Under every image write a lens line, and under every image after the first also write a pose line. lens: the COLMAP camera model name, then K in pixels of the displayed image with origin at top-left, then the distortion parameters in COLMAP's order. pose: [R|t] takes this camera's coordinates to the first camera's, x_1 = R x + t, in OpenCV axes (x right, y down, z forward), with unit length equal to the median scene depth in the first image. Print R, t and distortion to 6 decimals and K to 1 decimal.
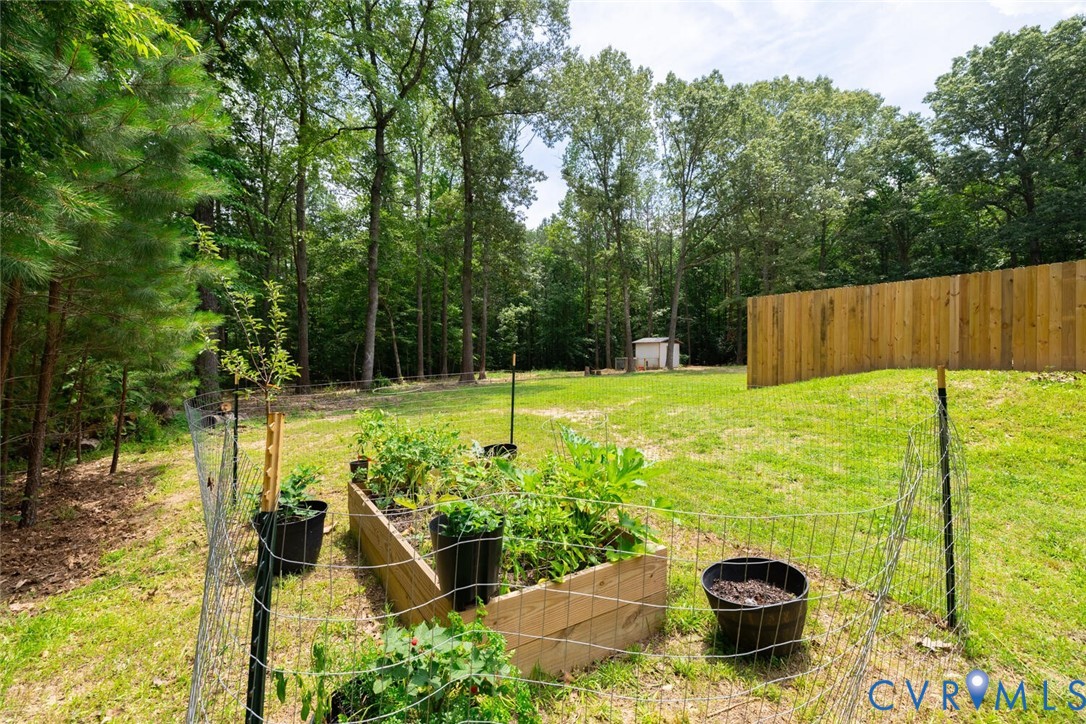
lens RADIAL K [[453.9, 0, 540.1], [0, 453.9, 359.7], [0, 0, 1]] dist [0.004534, -0.000544]
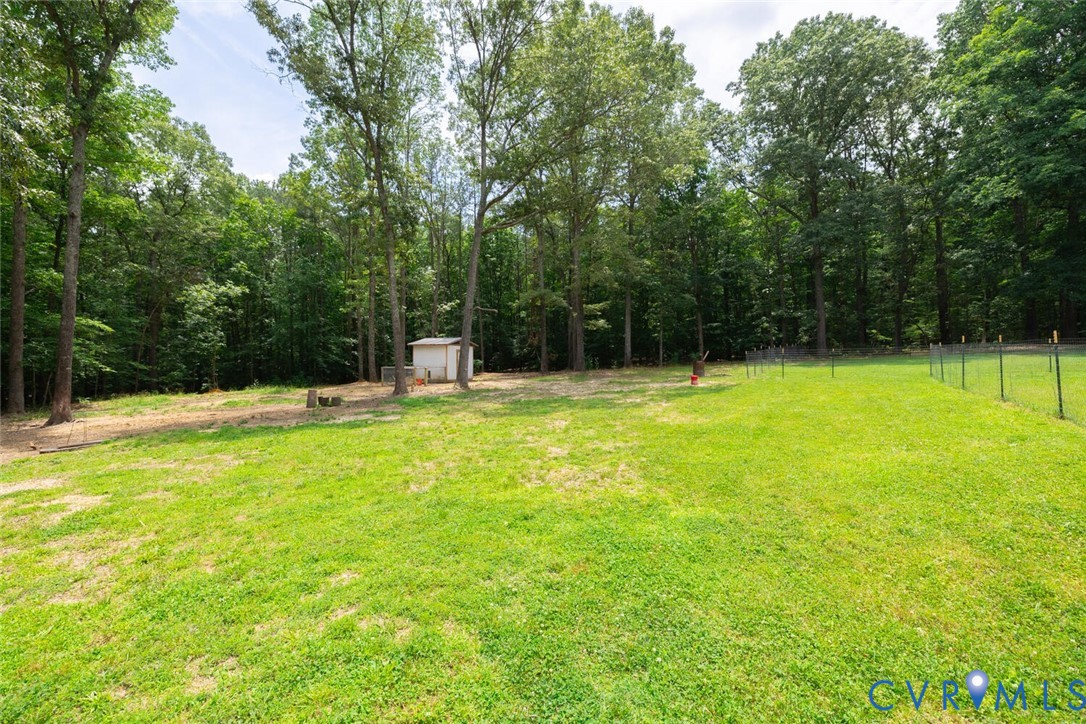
lens RADIAL K [[453.9, 0, 541.2], [0, 453.9, 357.7], [0, 0, 1]] dist [0.004534, -0.000544]
pose [[0.895595, -0.003933, 0.444854, 0.065022], [0.006130, 0.999975, -0.003500, -0.012508], [-0.444829, 0.005861, 0.895596, 0.246308]]
